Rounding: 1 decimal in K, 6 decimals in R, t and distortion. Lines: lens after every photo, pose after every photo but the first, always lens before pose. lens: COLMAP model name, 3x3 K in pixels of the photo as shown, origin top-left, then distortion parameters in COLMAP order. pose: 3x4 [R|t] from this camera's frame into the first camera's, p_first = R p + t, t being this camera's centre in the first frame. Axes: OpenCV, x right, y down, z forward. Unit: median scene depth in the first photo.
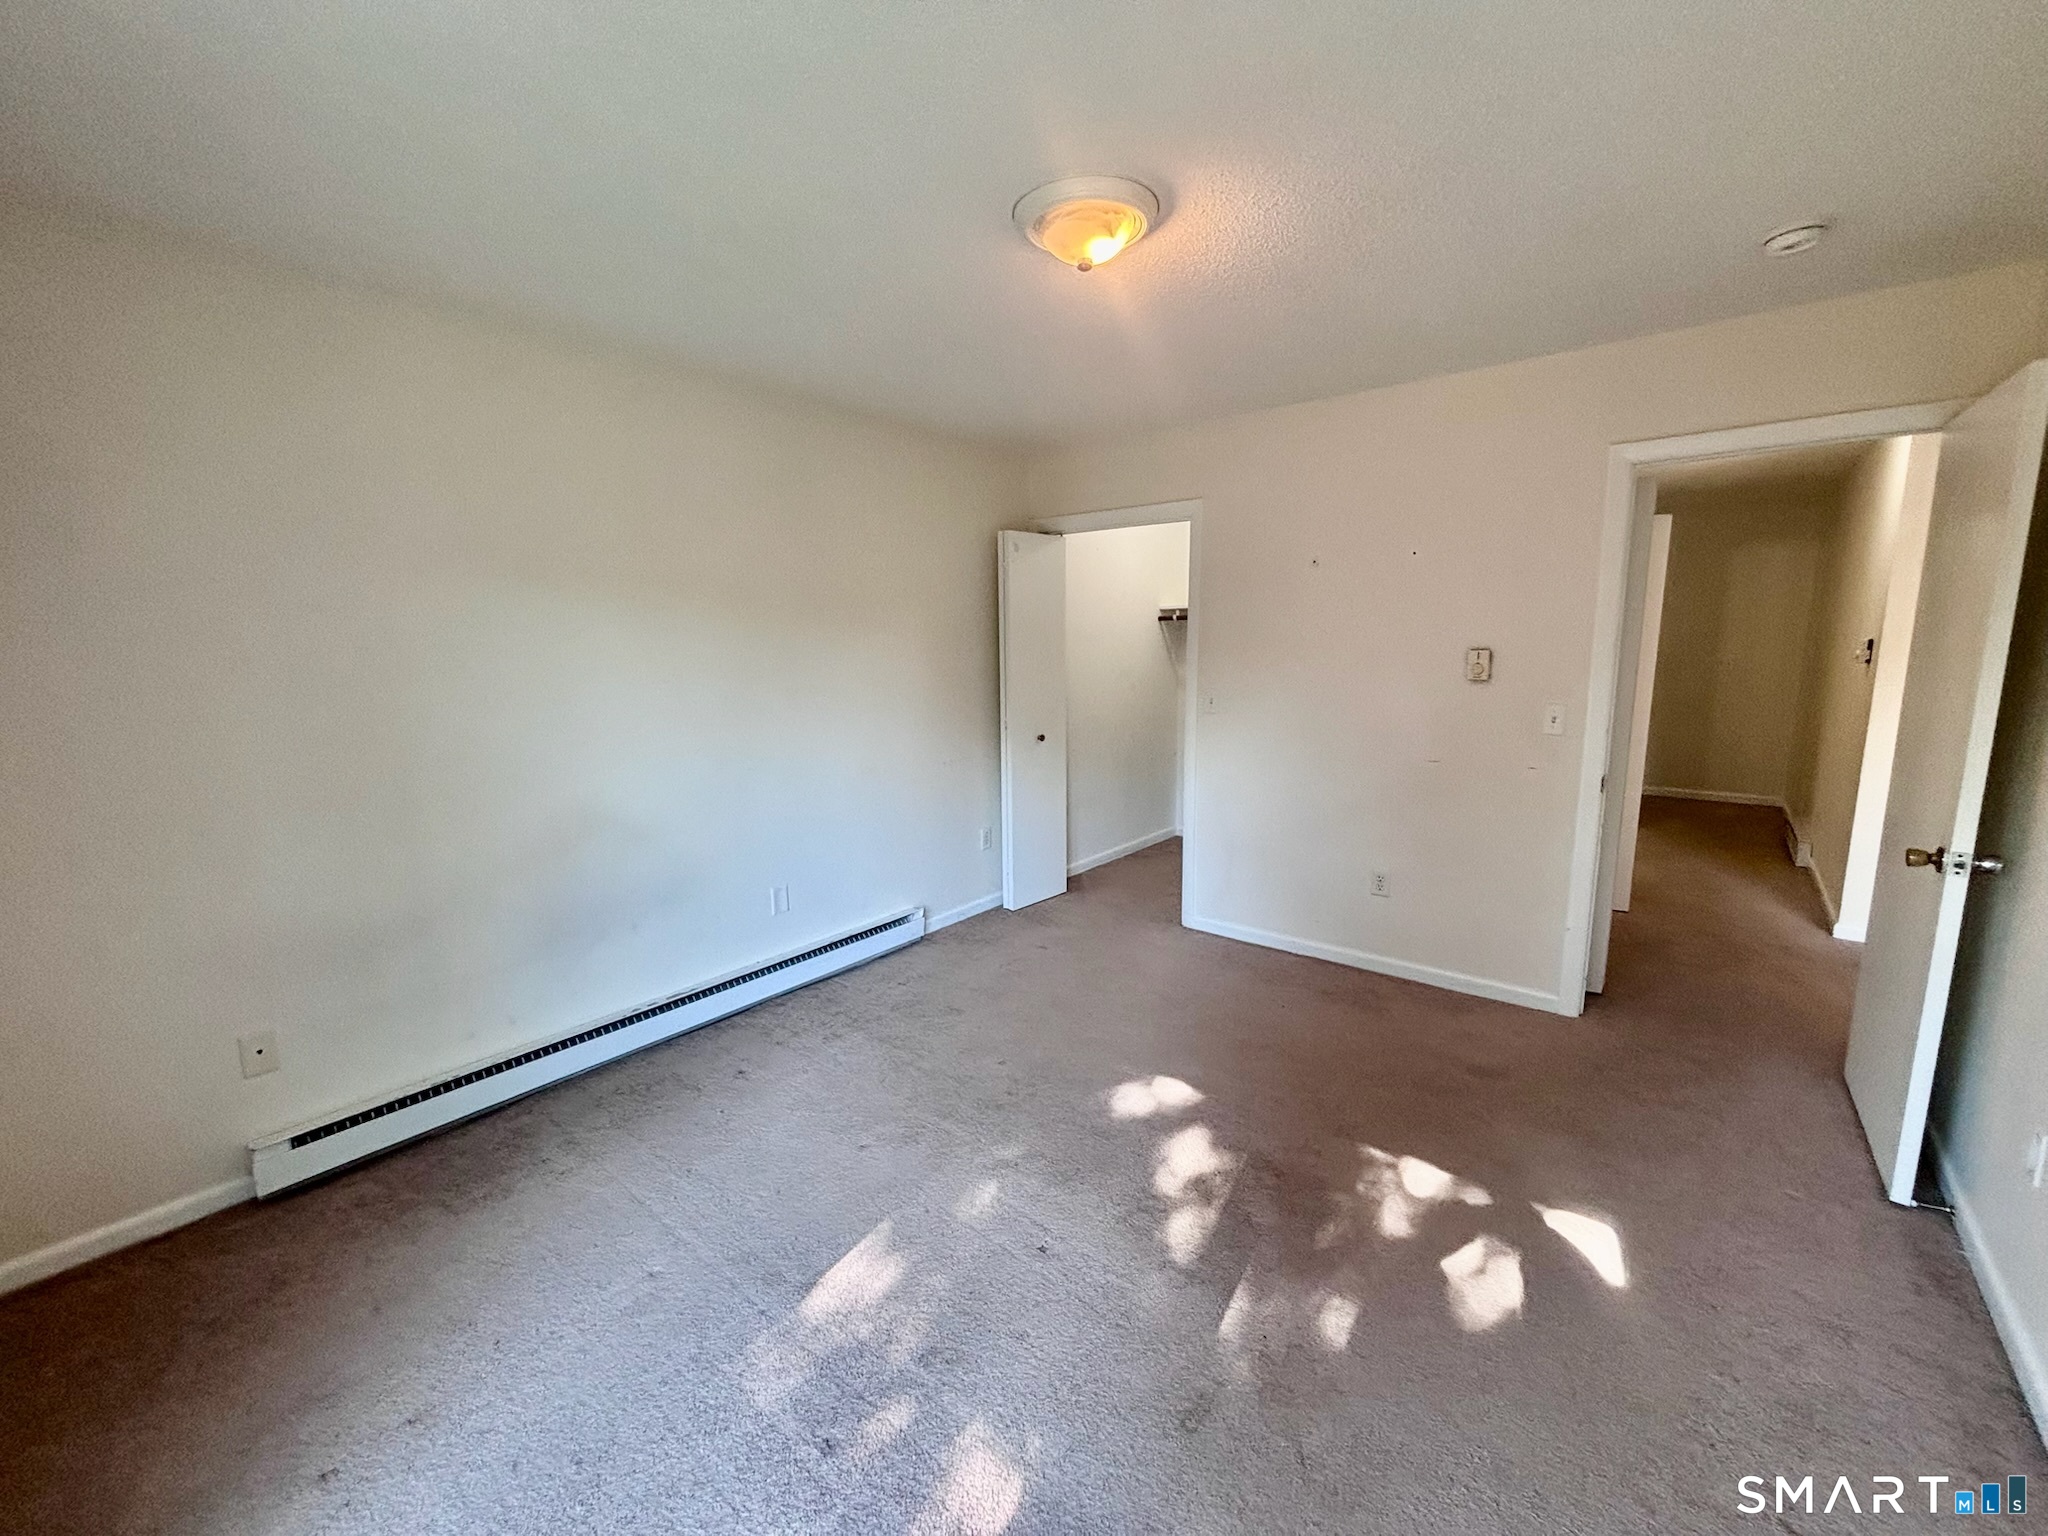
lens RADIAL K [[833.7, 0, 1024.0], [0, 833.7, 768.0], [0, 0, 1]] dist [0.000726, 0.000129]
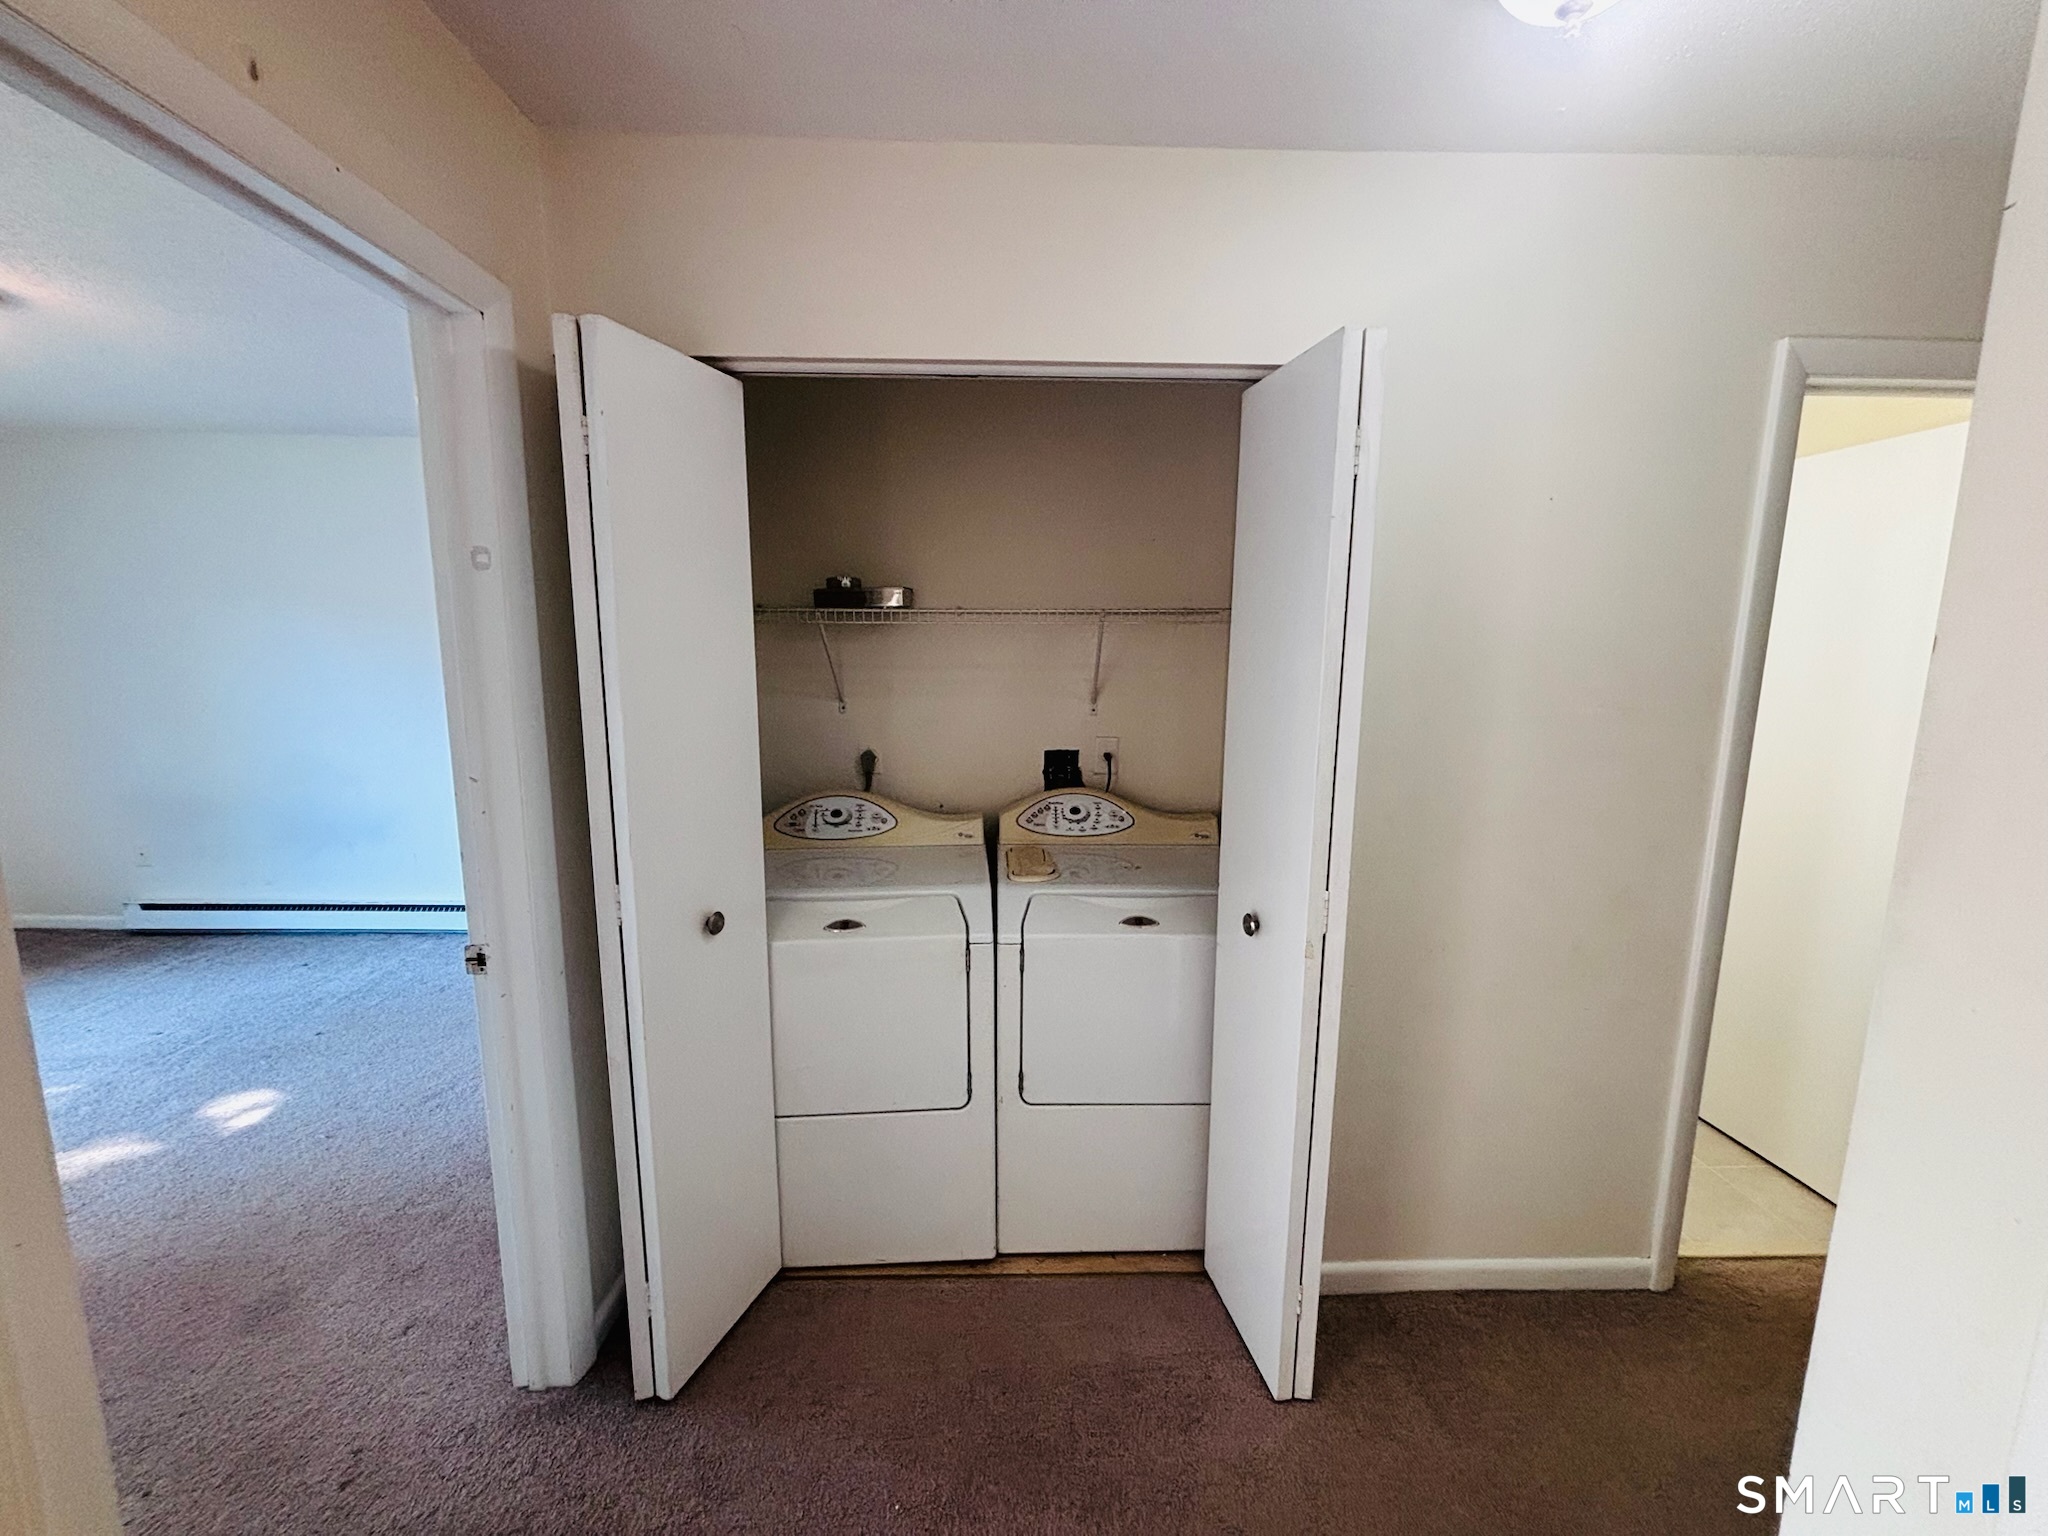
lens RADIAL K [[816.9, 0, 1024.8], [0, 816.9, 771.2], [0, 0, 1]] dist [-0.001124, -0.000047]
pose [[0.652257, 0.136201, -0.745661, 1.578646], [-0.139417, 0.988498, 0.058605, -0.216700], [0.745067, 0.065732, 0.663743, 1.117964]]
